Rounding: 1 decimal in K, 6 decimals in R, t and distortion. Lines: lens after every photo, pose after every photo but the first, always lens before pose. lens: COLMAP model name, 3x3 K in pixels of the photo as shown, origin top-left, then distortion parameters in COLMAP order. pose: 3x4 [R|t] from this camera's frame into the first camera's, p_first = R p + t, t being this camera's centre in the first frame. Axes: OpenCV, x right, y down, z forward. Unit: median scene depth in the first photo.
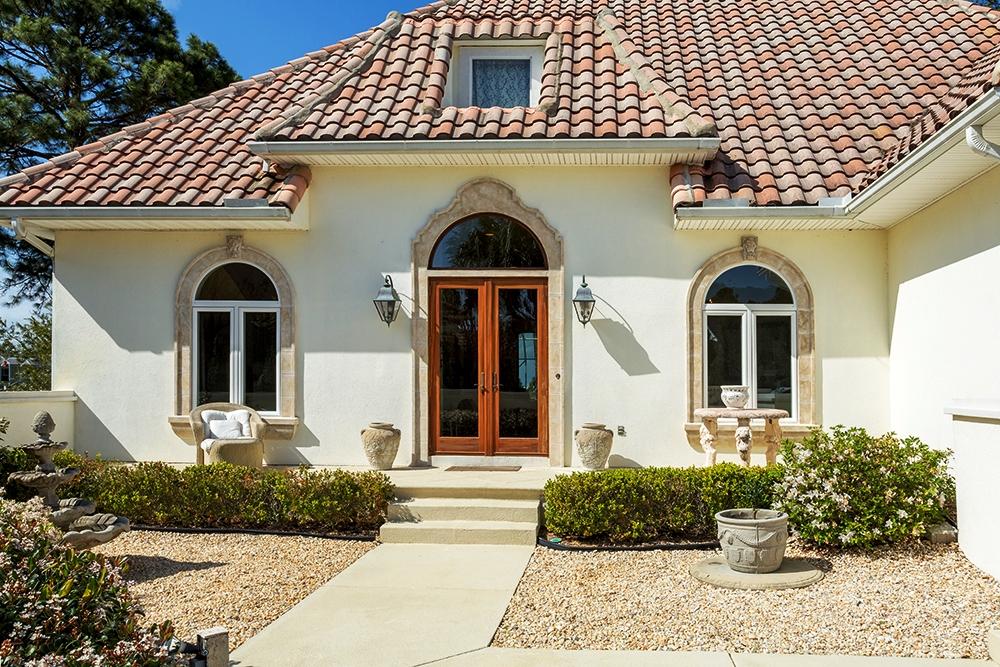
lens RADIAL K [[731.0, 0, 499.9], [0, 731.0, 377.0], [0, 0, 1]] dist [0.003420, -0.000091]
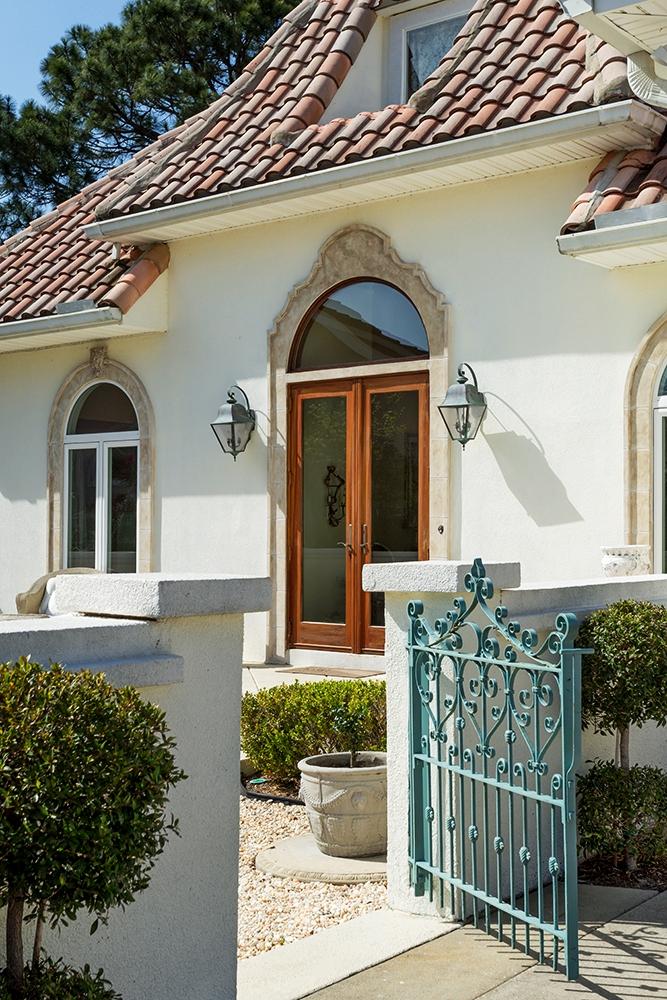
lens RADIAL K [[1247.9, 0, 333.5], [0, 1247.9, 500.0], [0, 0, 1]] dist [0.016780, 0.020602]
pose [[0.816814, -0.023138, -0.576436, 0.600378], [0.014861, 0.999708, -0.019070, -0.006926], [0.576709, 0.007010, 0.816920, 0.085241]]
